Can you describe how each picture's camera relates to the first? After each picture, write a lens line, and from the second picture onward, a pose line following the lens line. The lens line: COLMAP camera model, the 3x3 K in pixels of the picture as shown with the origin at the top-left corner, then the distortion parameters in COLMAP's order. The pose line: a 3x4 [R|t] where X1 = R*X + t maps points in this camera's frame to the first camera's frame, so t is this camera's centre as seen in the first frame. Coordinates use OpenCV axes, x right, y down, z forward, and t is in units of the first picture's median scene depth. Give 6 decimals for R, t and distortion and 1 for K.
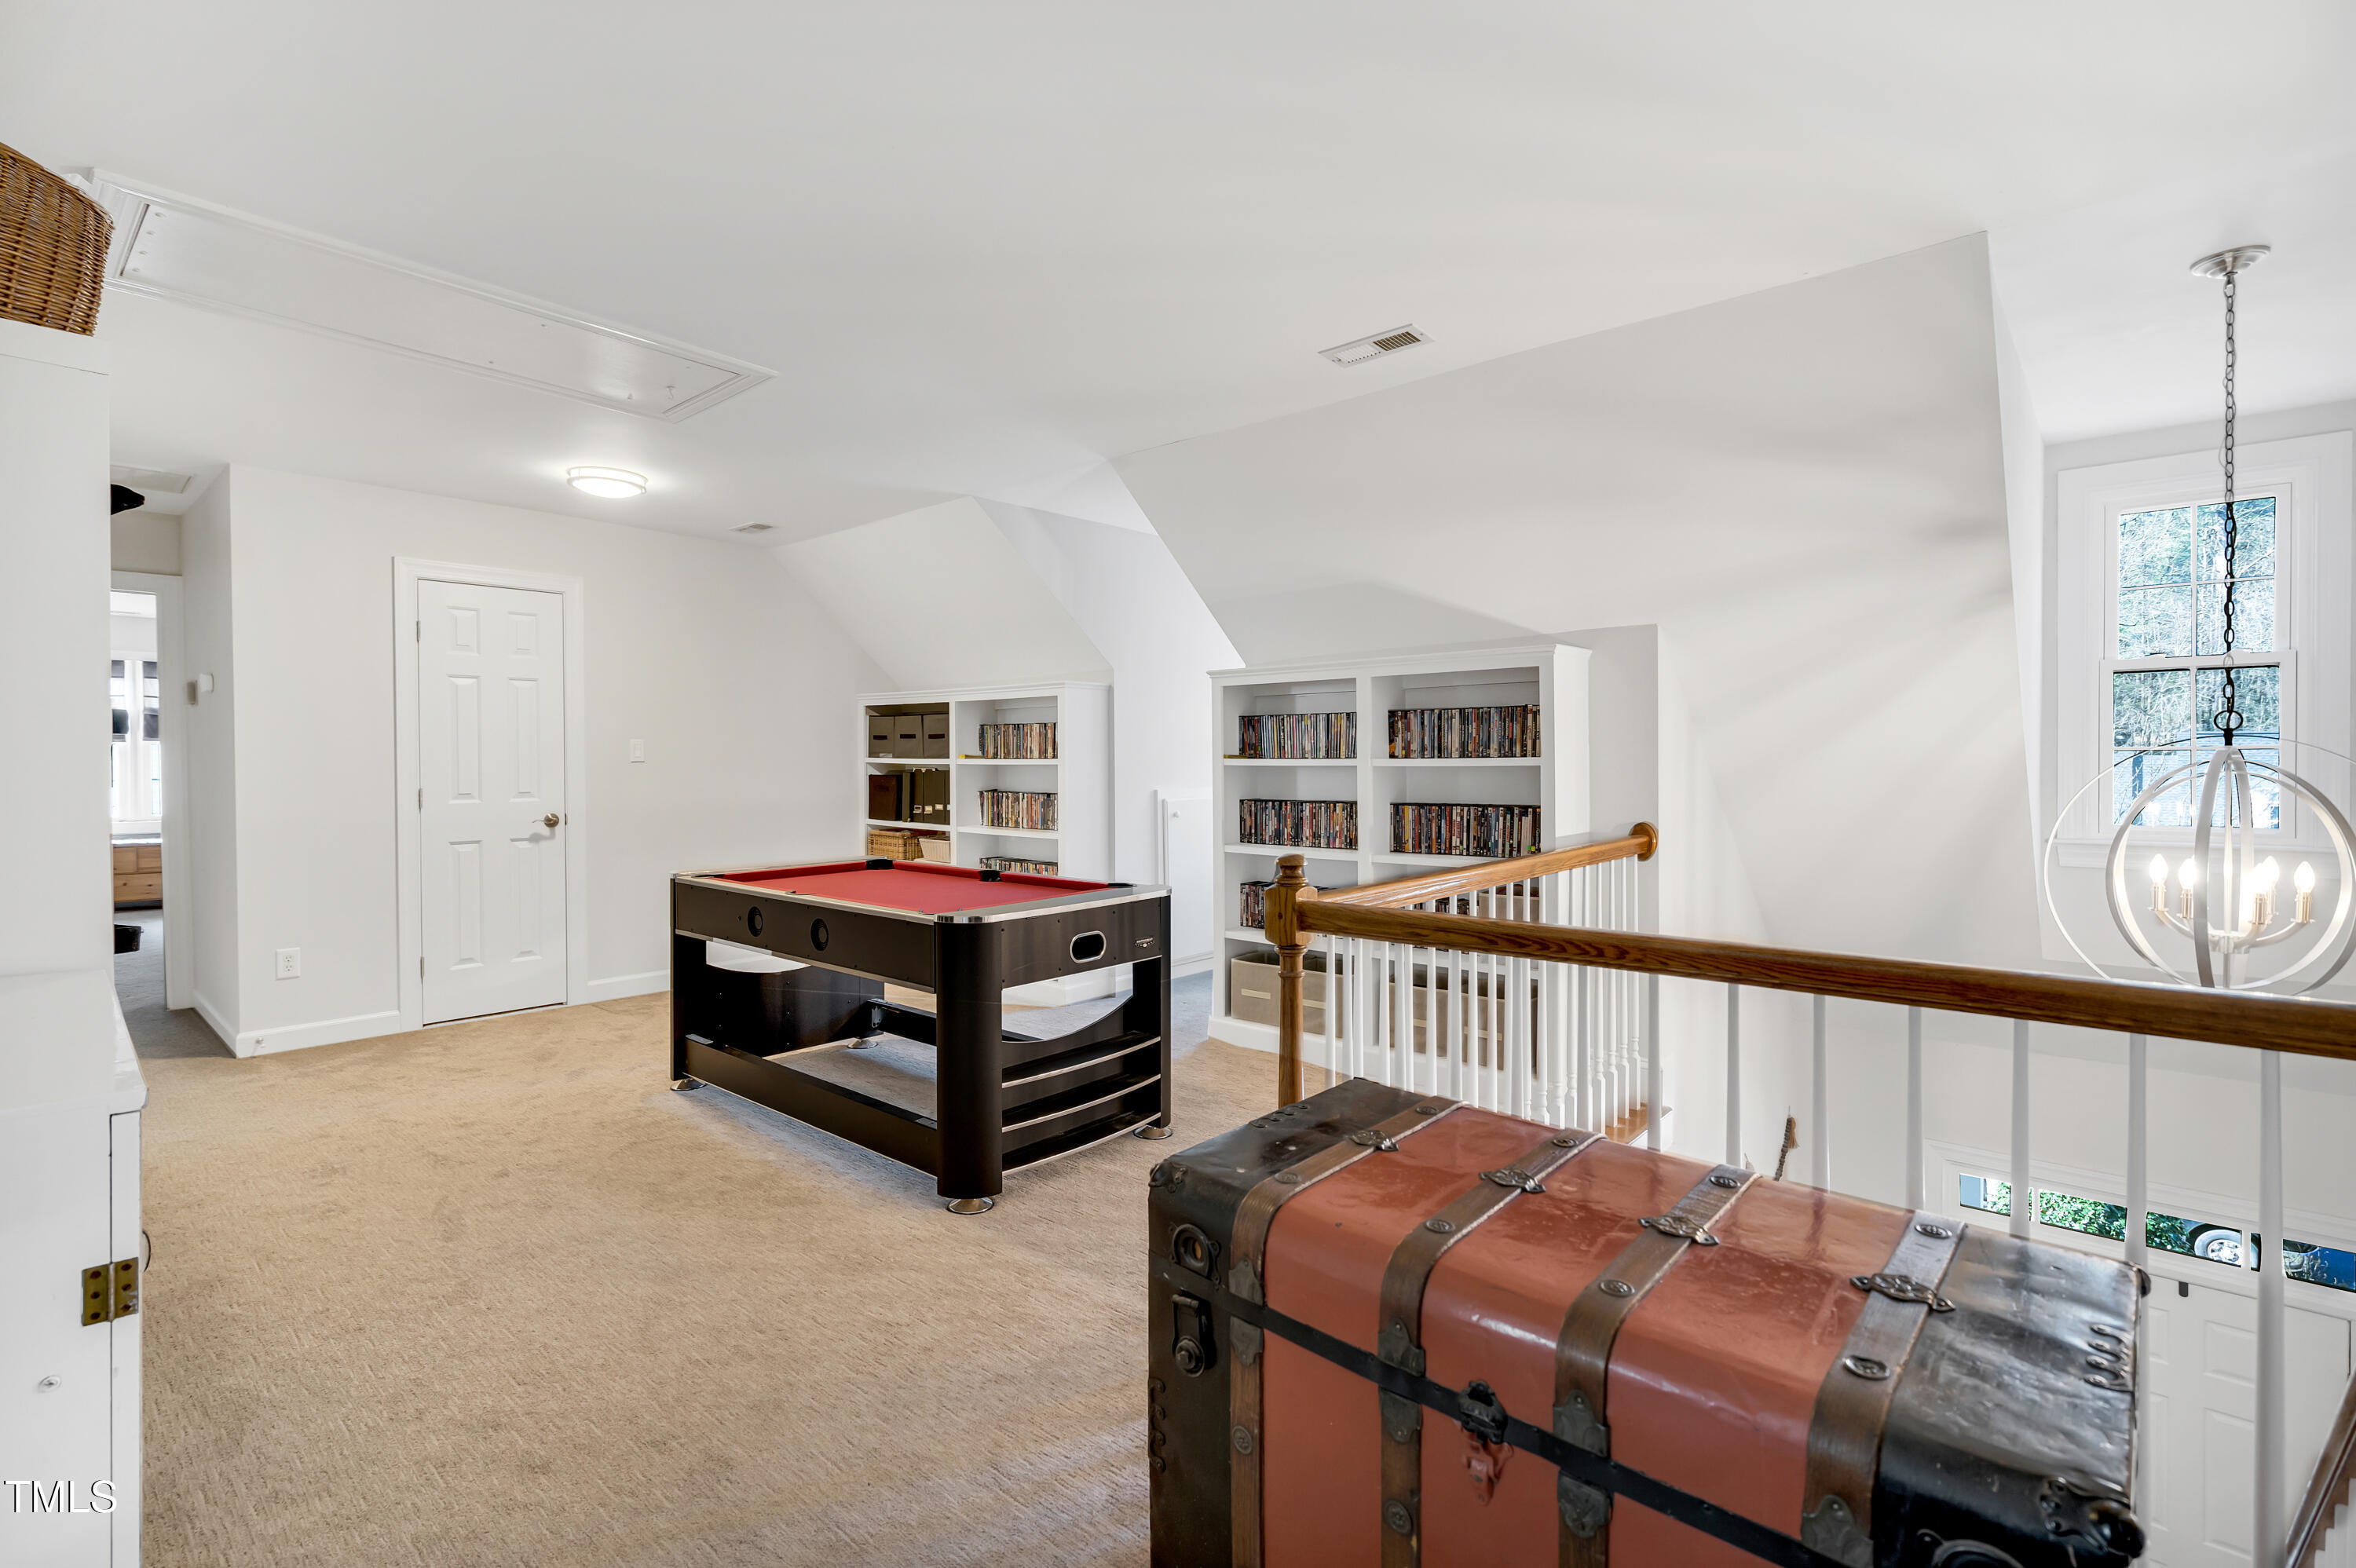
lens RADIAL K [[1080.3, 0, 1167.6], [0, 1080.3, 757.4], [0, 0, 1]] dist [-0.002258, -0.000128]
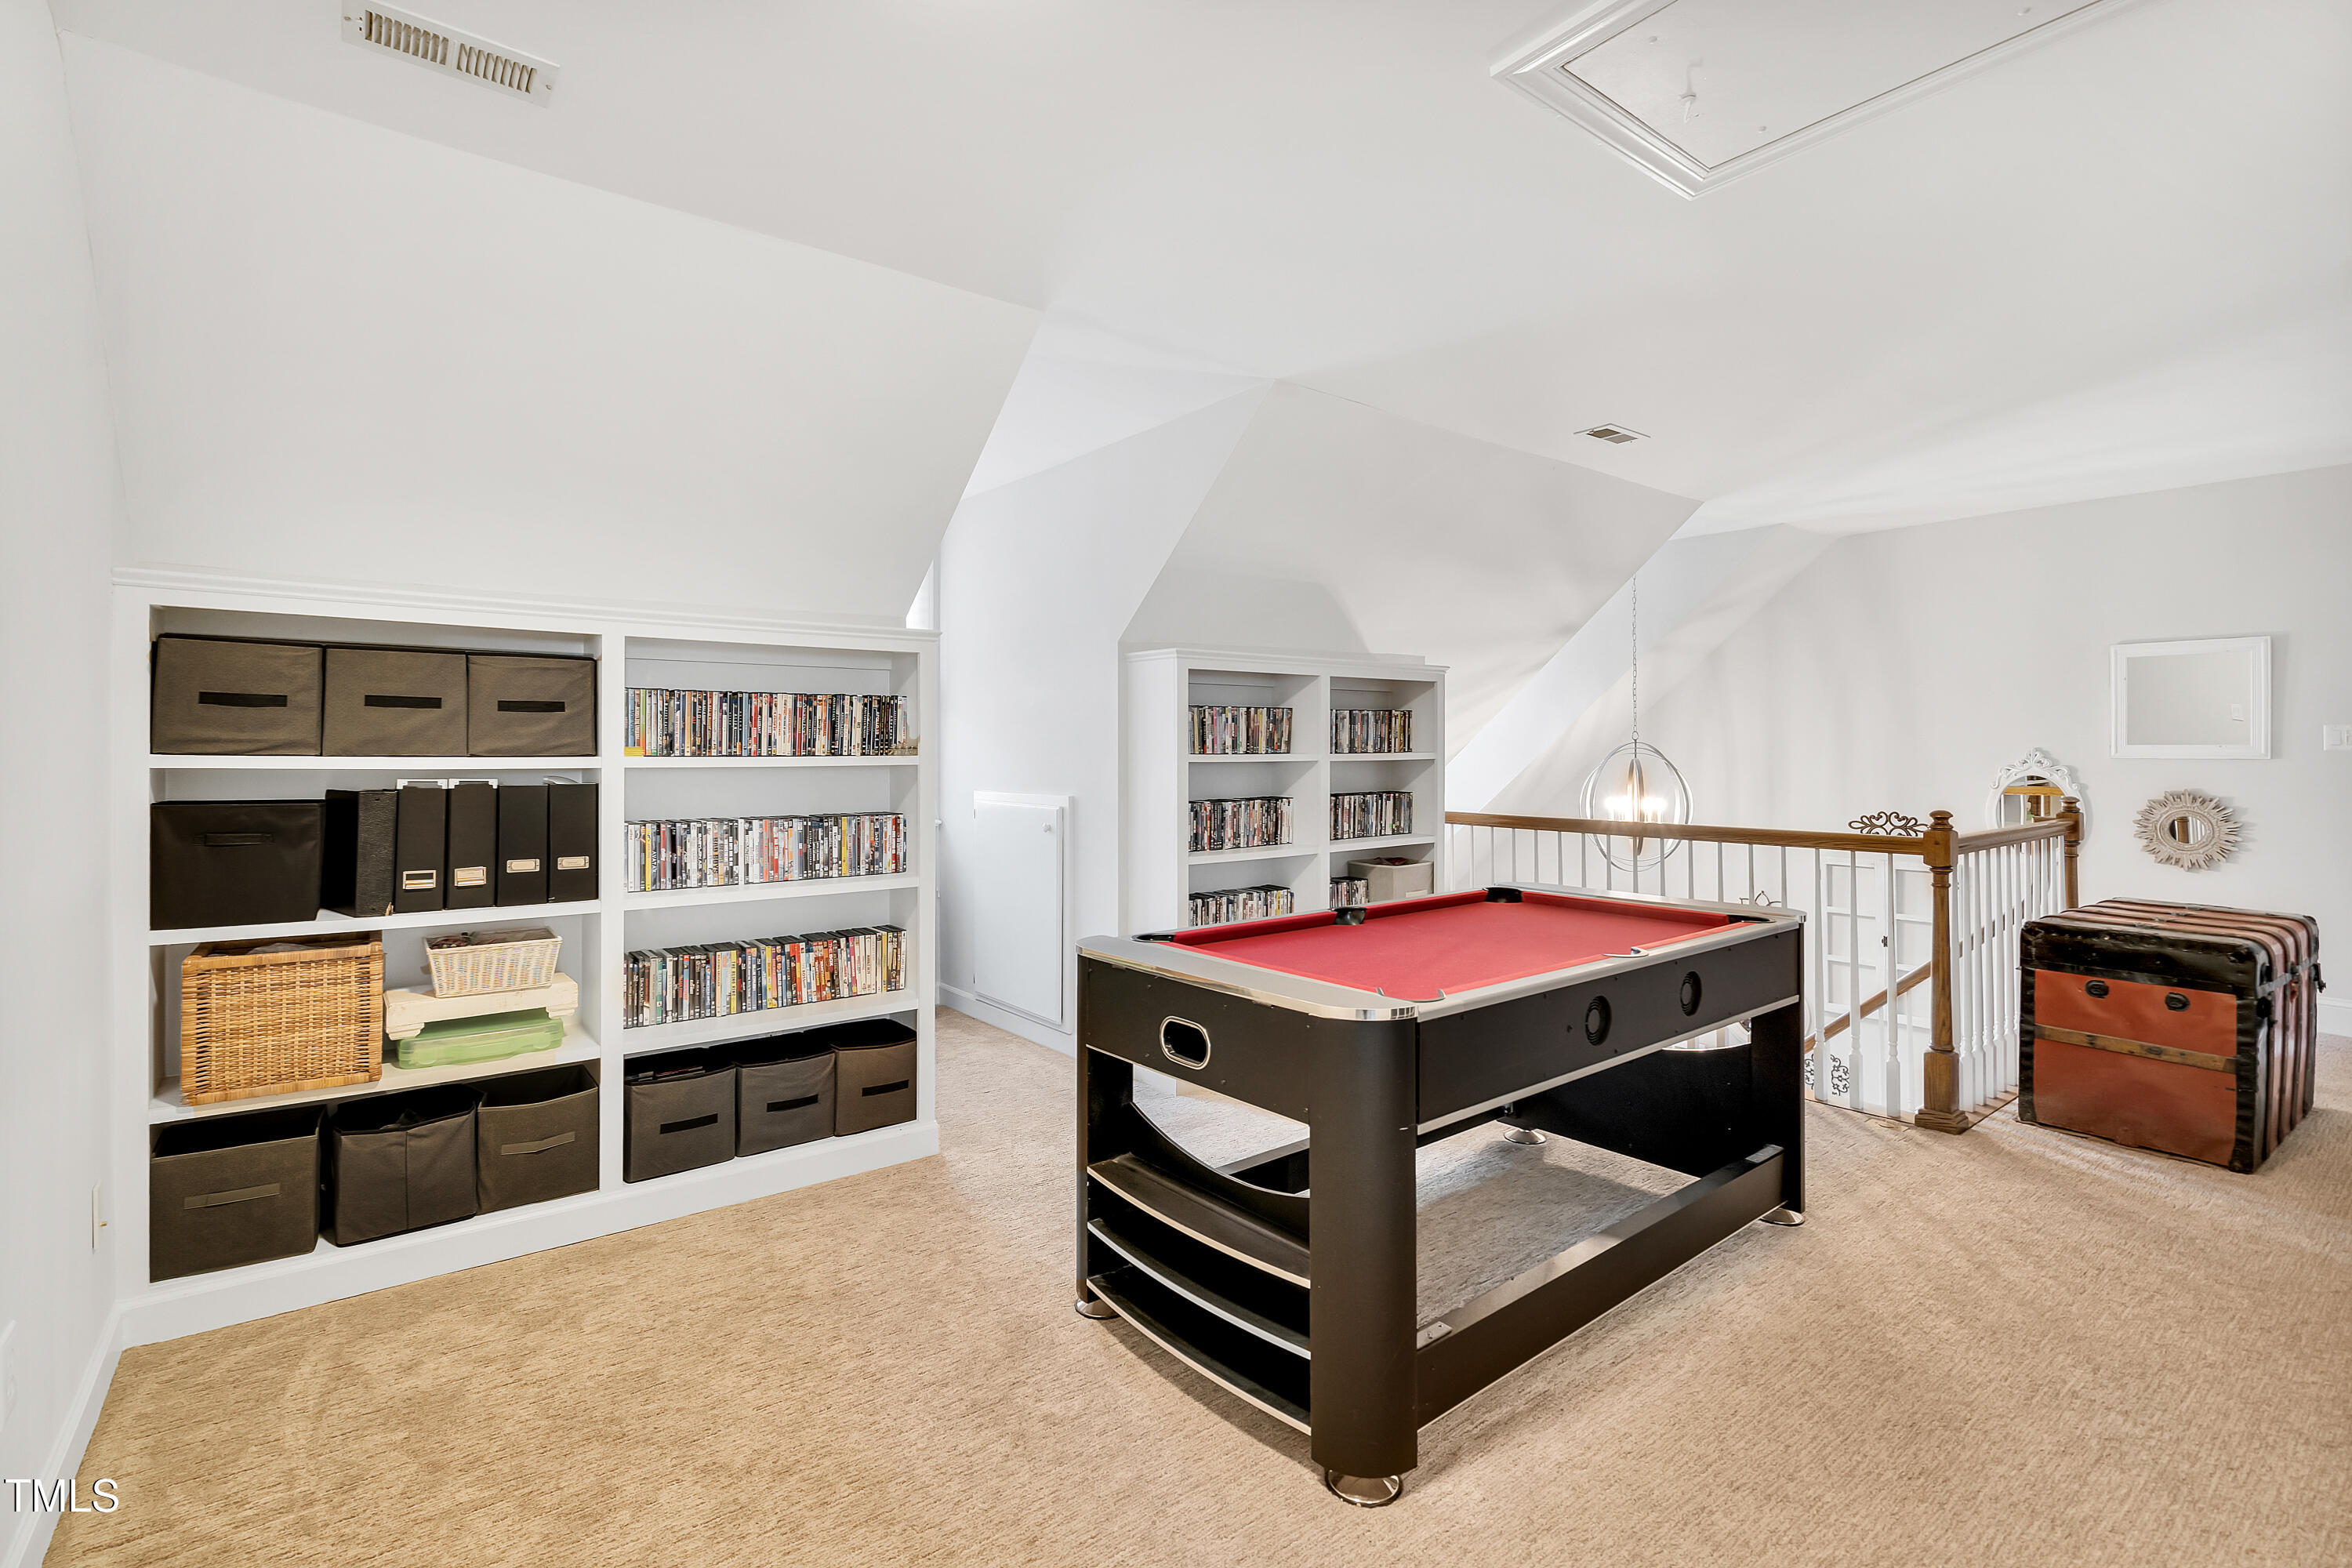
lens RADIAL K [[1078.6, 0, 1165.6], [0, 1078.6, 757.5], [0, 0, 1]] dist [-0.002258, -0.000128]
pose [[0.174871, -0.000905, 0.984591, -0.791660], [0.003465, 0.999994, 0.000304, 0.003245], [-0.984585, 0.003359, 0.174873, 0.876713]]
